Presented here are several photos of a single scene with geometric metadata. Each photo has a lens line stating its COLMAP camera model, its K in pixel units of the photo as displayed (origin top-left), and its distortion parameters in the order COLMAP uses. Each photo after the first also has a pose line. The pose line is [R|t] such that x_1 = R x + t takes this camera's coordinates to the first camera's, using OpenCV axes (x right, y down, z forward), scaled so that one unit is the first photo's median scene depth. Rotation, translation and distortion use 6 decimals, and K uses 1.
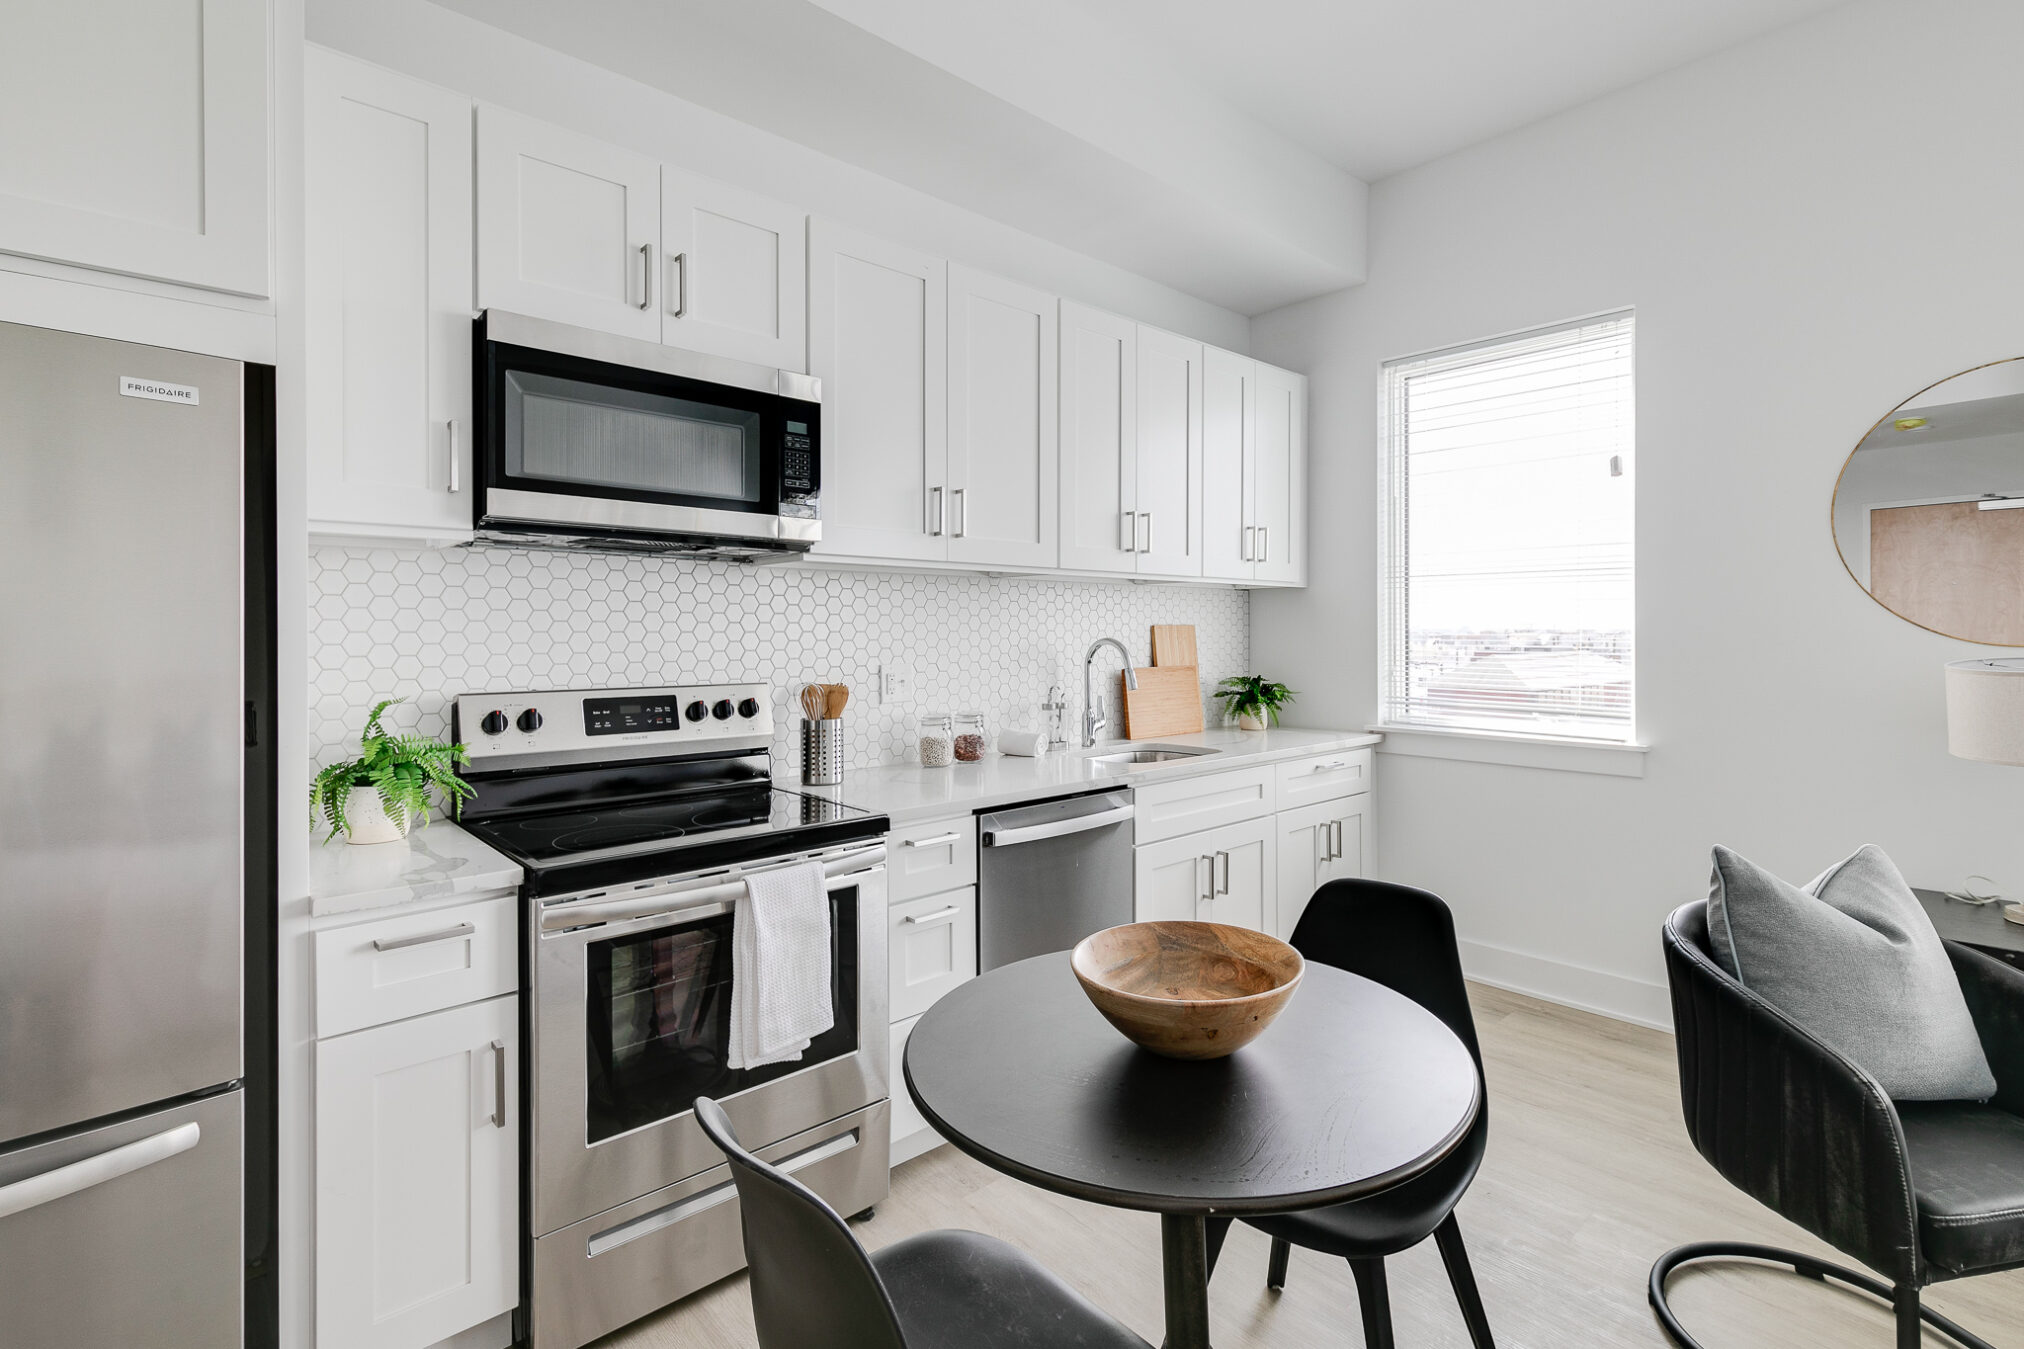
lens RADIAL K [[934.9, 0, 1000.3], [0, 934.9, 635.4], [0, 0, 1]] dist [0.002668, -0.000542]
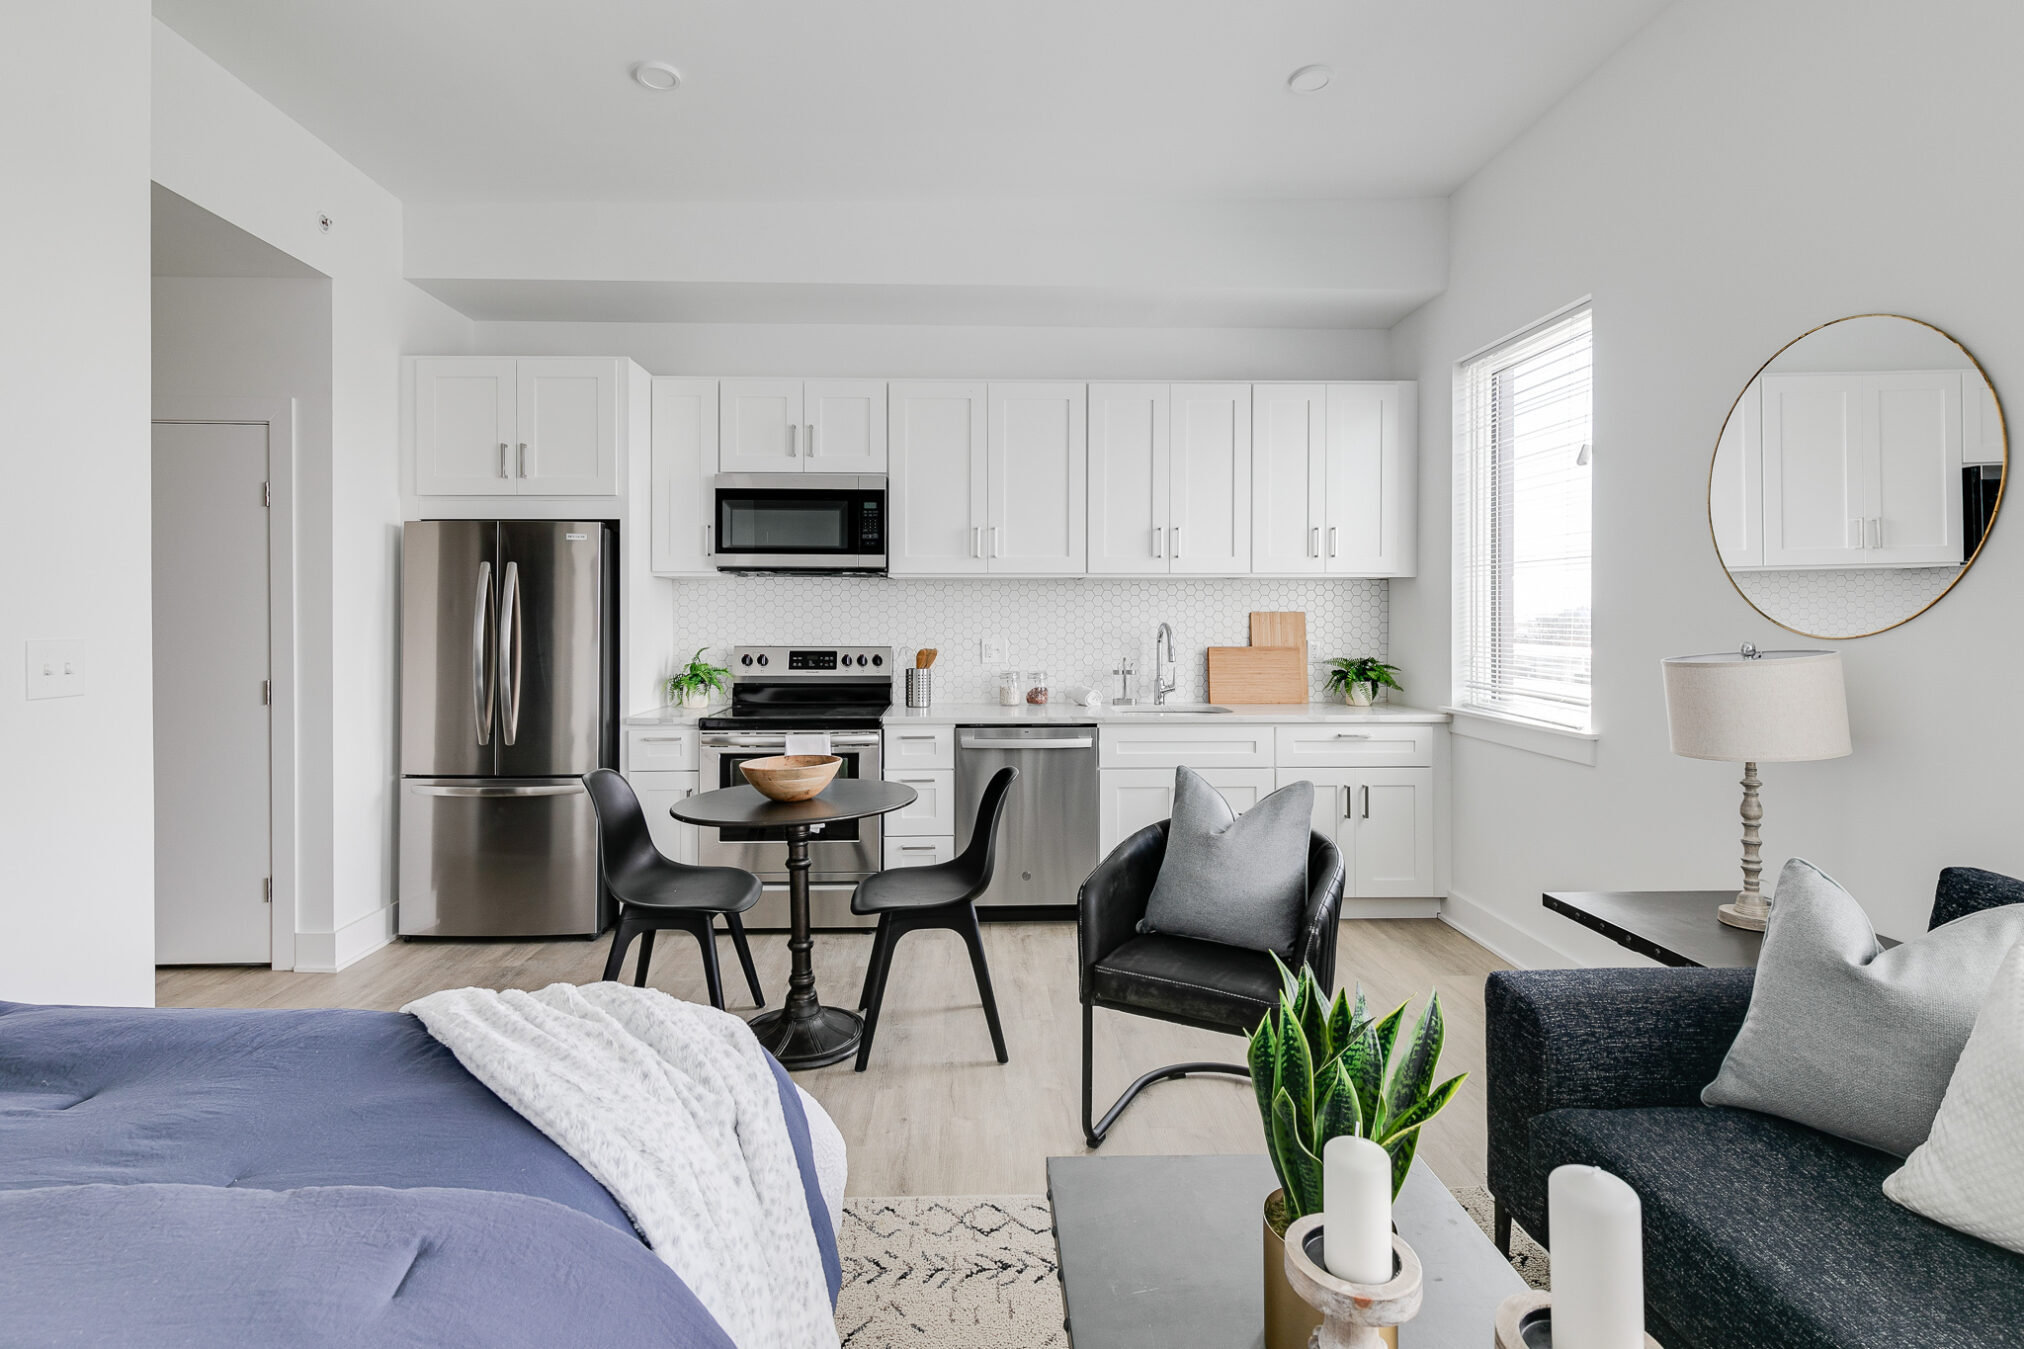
lens RADIAL K [[935.0, 0, 988.2], [0, 935.0, 617.8], [0, 0, 1]] dist [0.006540, -0.000325]
pose [[0.768355, 0.004241, -0.640010, 0.895181], [-0.004002, 0.999990, 0.001822, -0.006145], [0.640012, 0.001161, 0.768364, -0.199561]]
